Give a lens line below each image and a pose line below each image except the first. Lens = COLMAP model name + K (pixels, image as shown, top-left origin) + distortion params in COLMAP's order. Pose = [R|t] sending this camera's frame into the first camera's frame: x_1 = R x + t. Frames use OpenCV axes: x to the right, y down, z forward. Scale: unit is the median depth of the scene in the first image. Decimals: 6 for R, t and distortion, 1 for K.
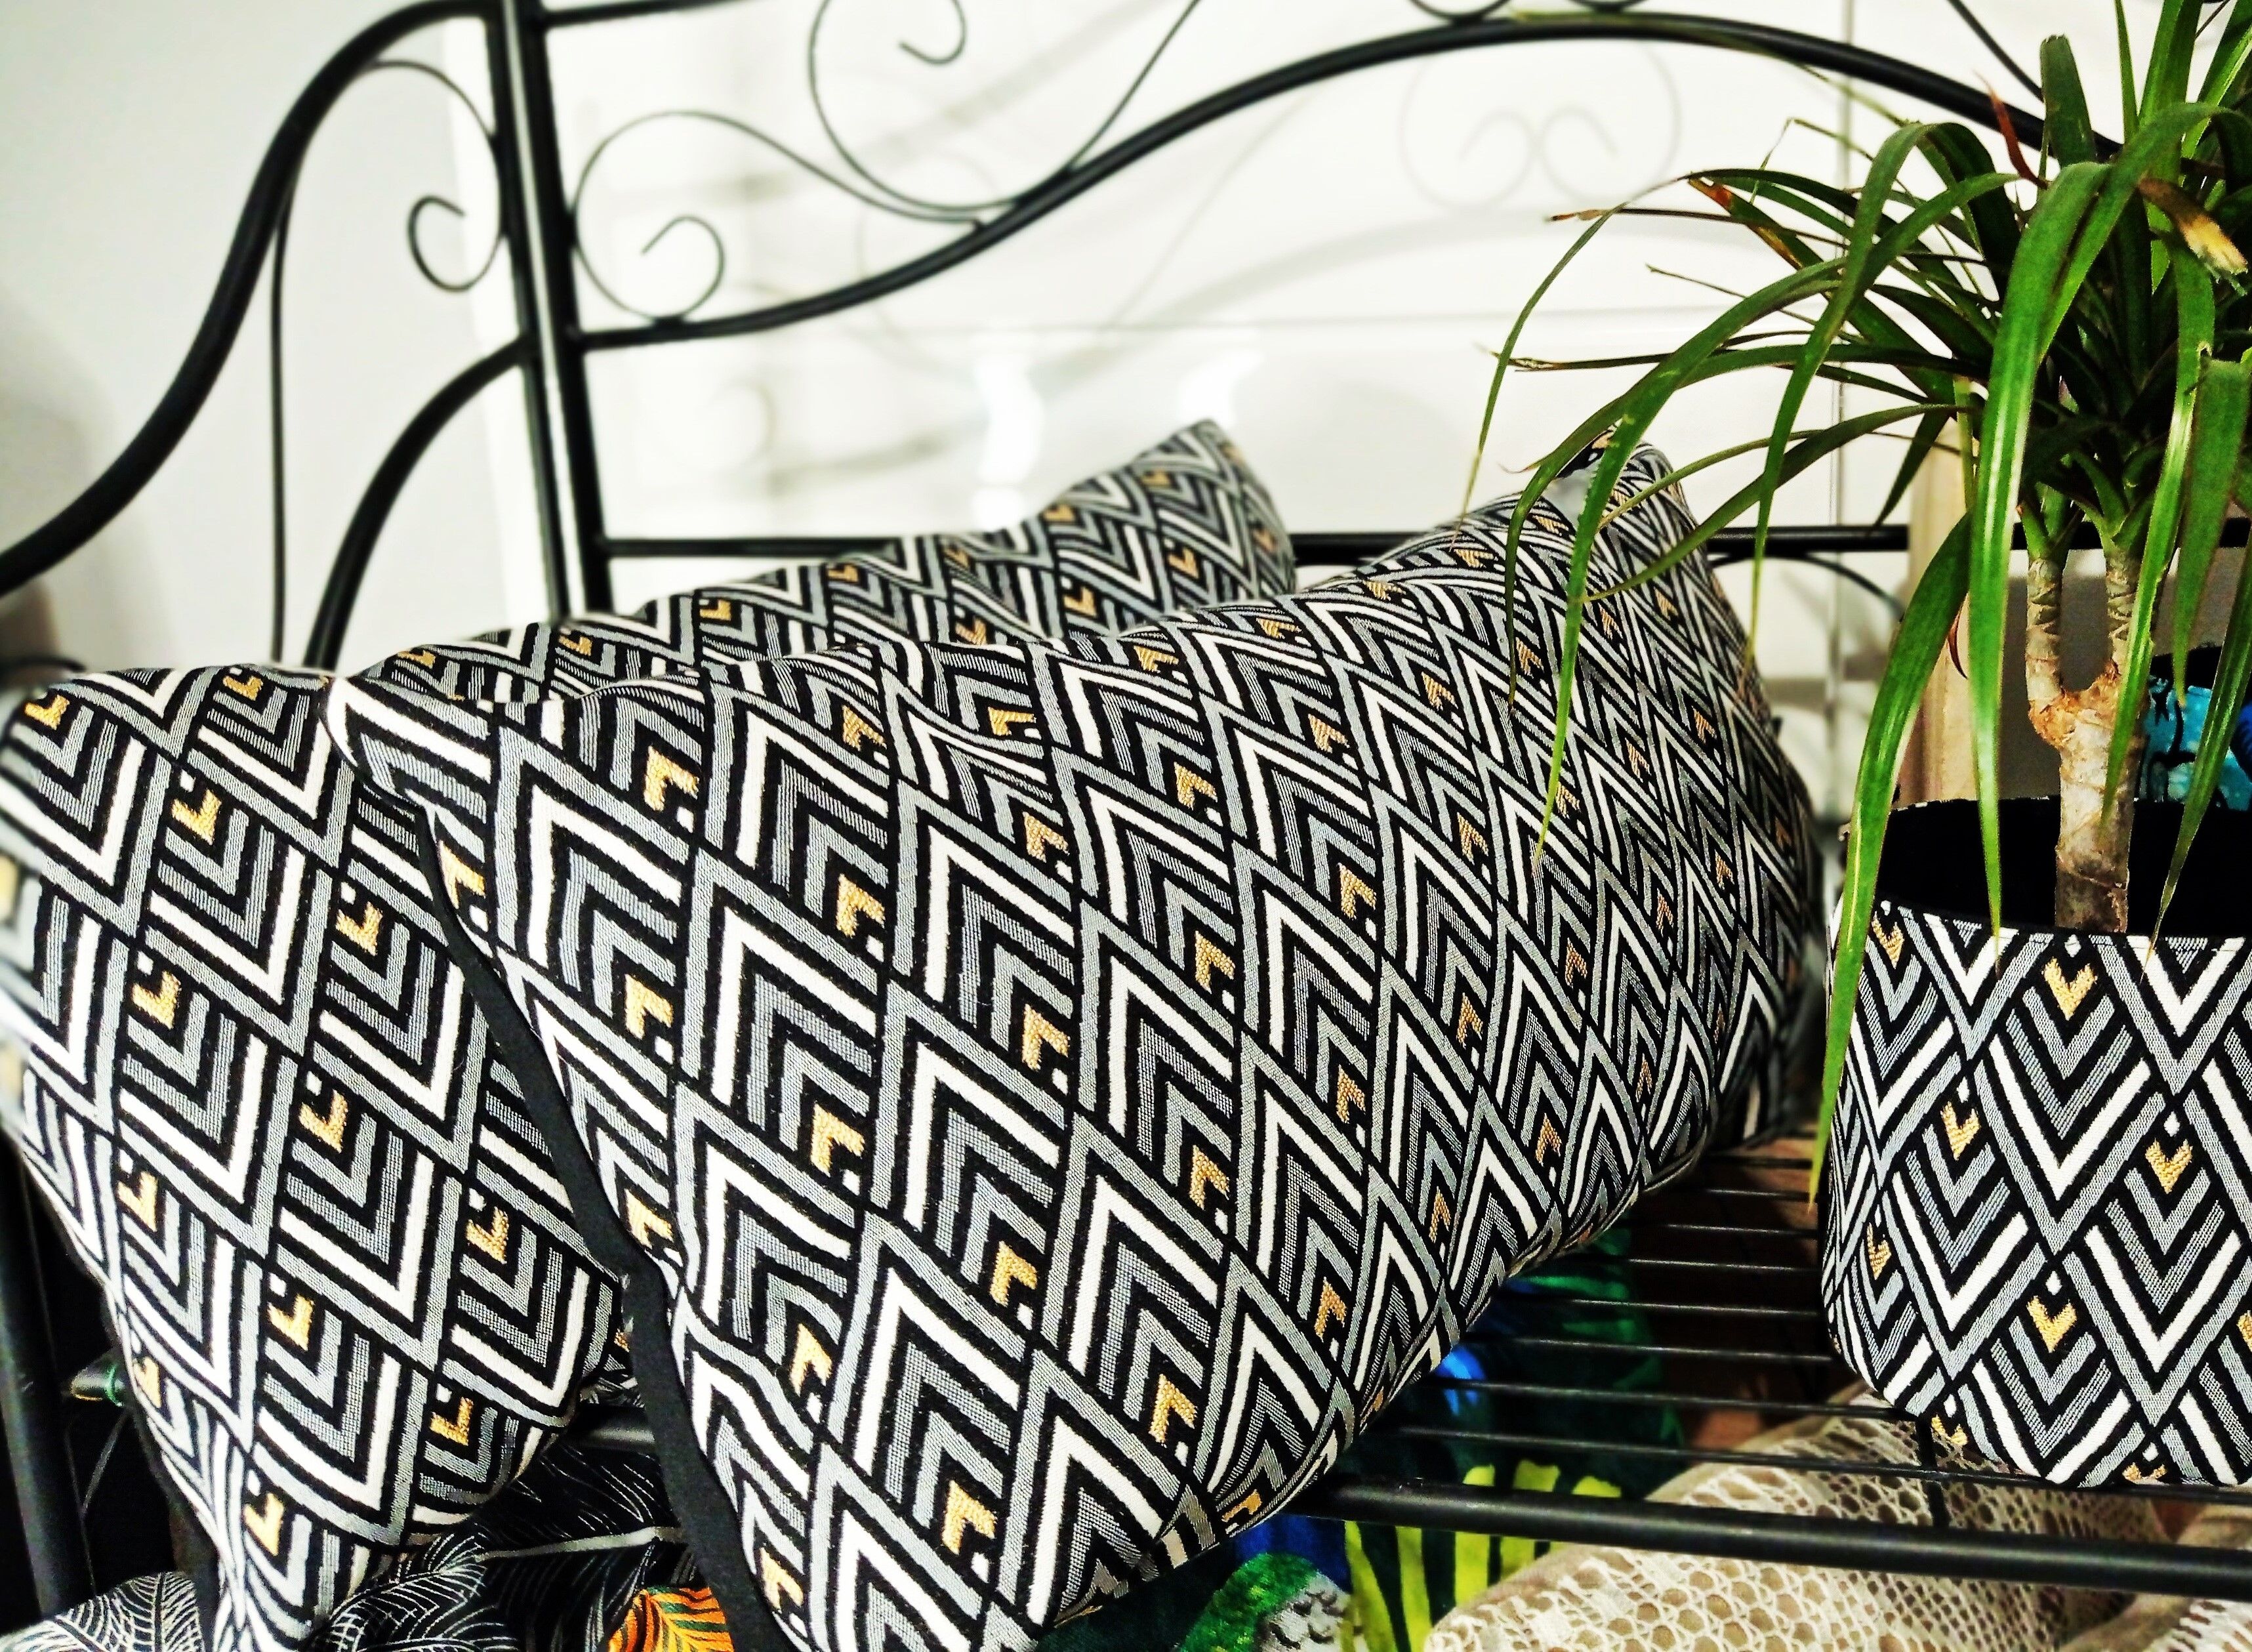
lens RADIAL K [[3267.9, 0, 1134.7], [0, 3267.9, 829.4], [0, 0, 1]] dist [0.036039, 0.000000]
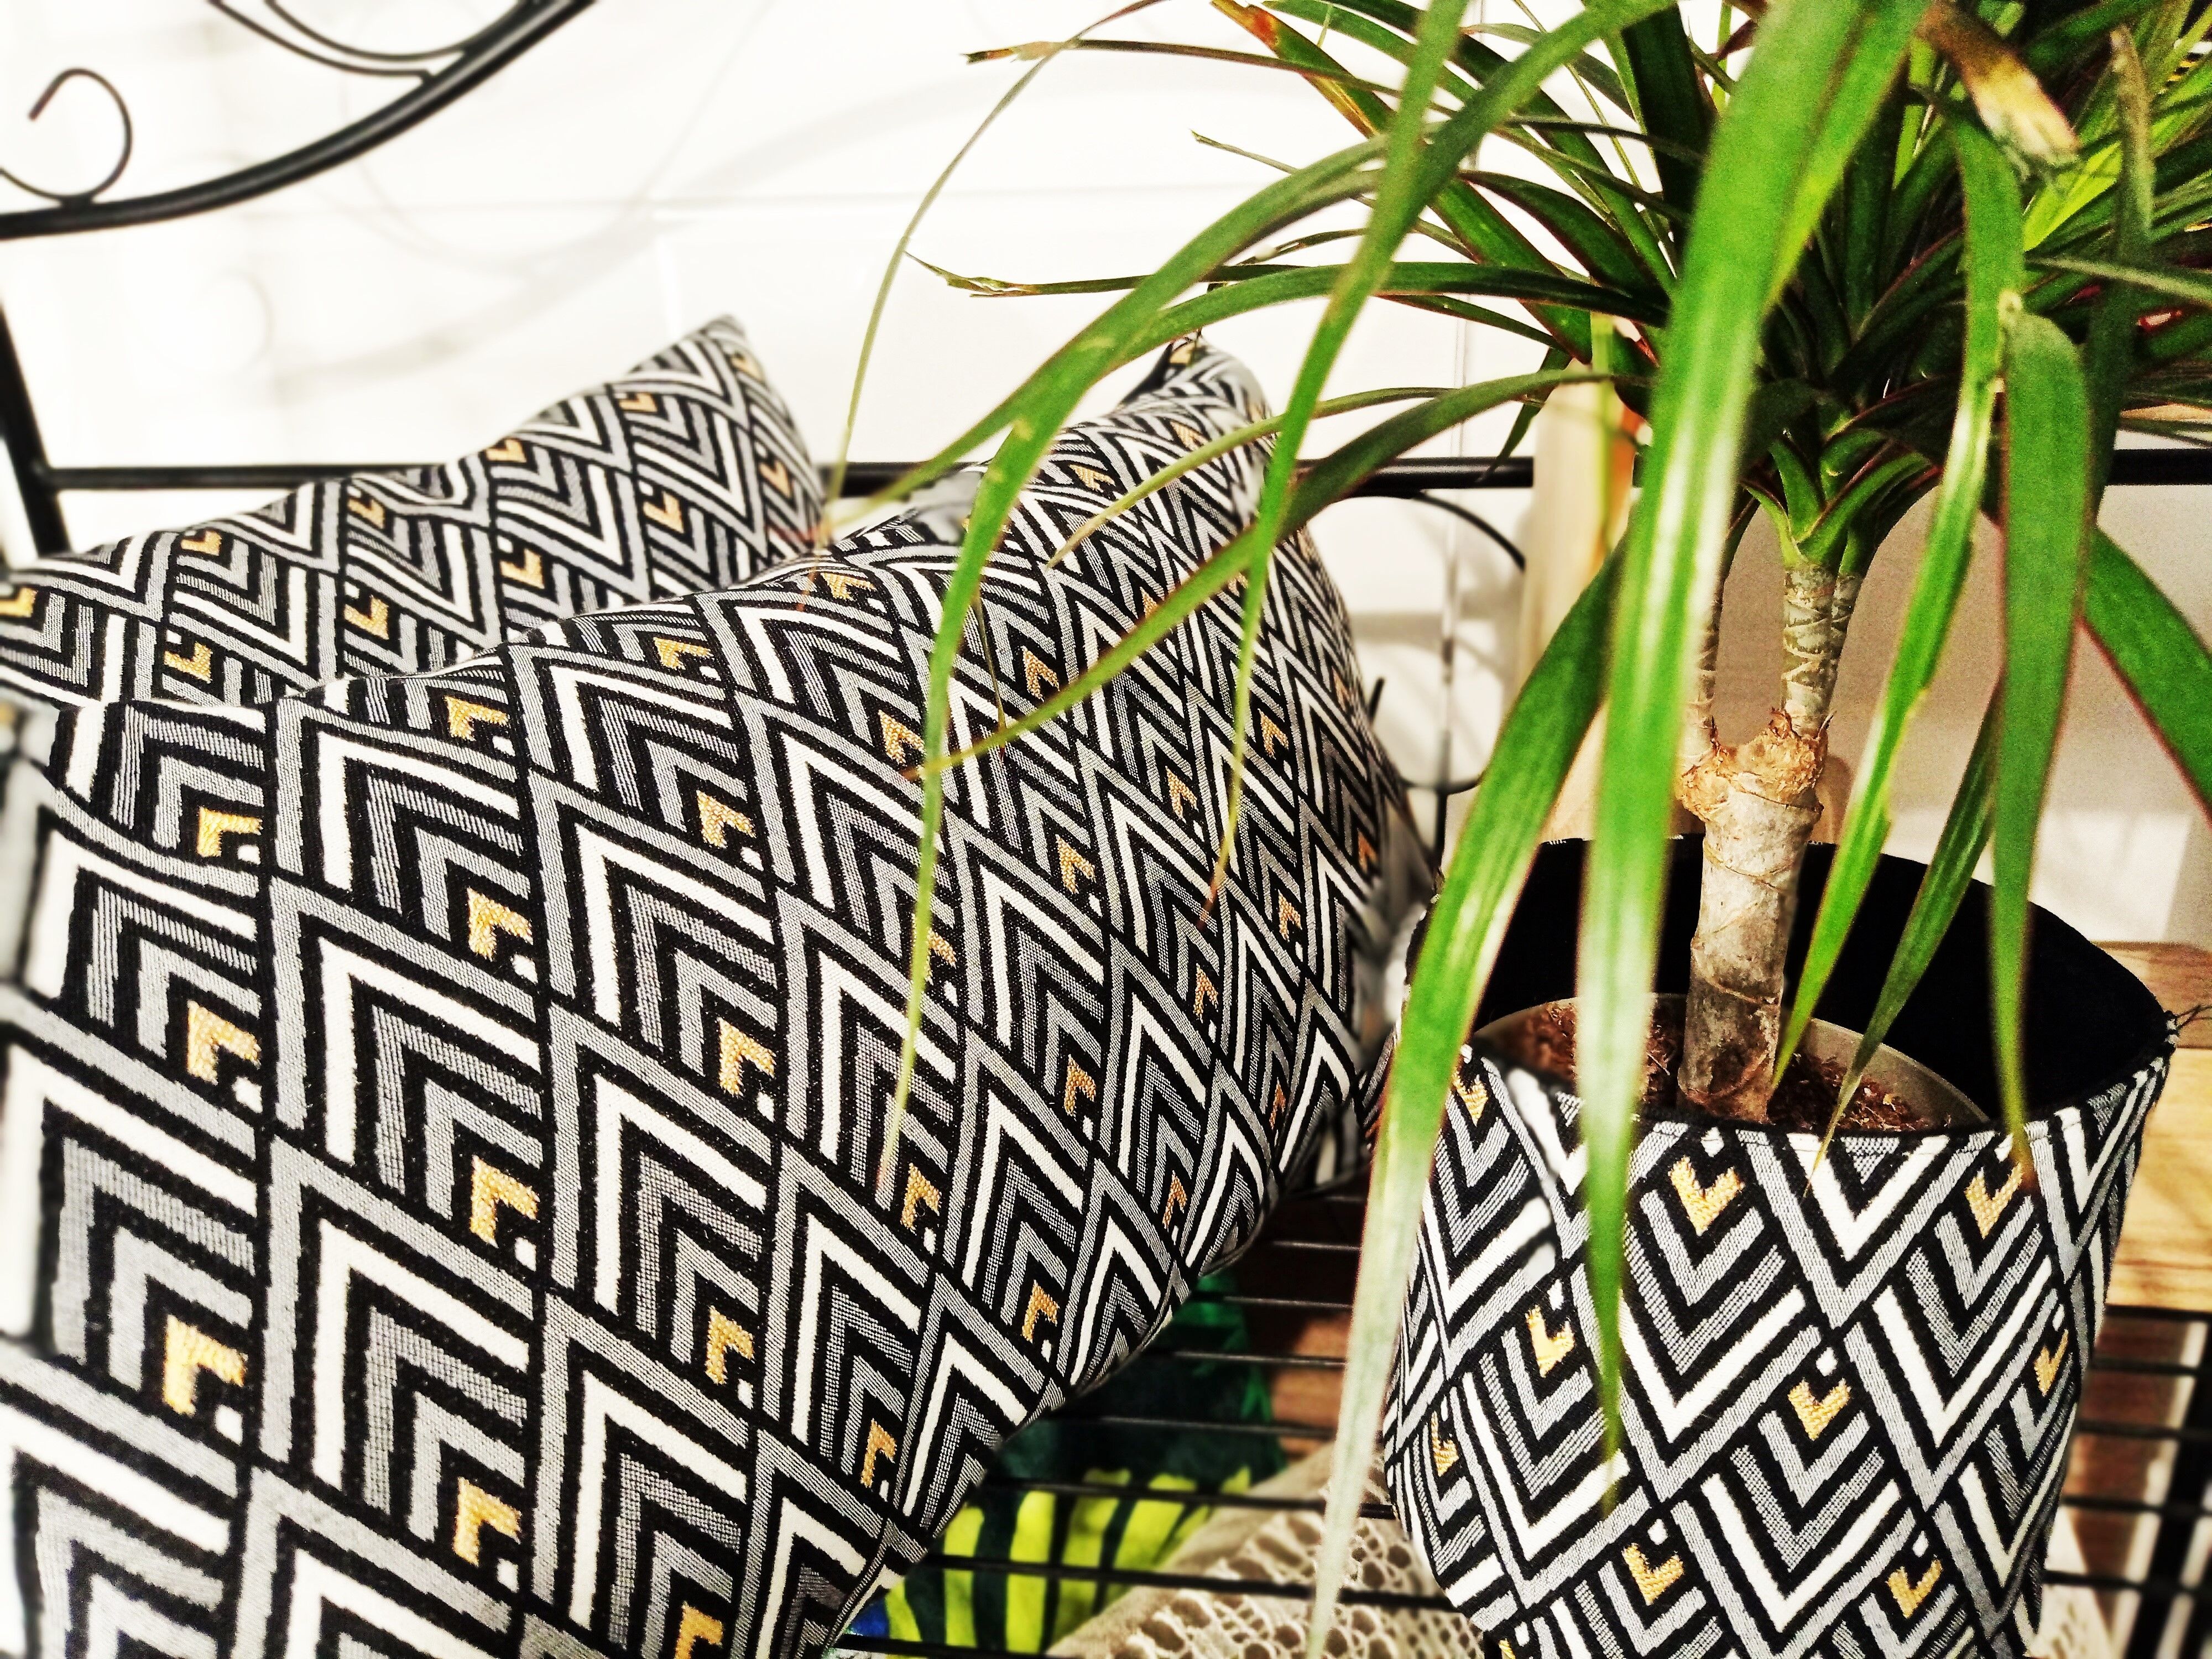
lens RADIAL K [[1878.1, 0, 1164.0], [0, 1878.1, 934.3], [0, 0, 1]] dist [0.046320, -0.106450]
pose [[0.999554, -0.007677, 0.028870, 0.146521], [0.000705, 0.972205, 0.234129, -0.103429], [-0.029865, -0.234004, 0.971777, 0.583629]]
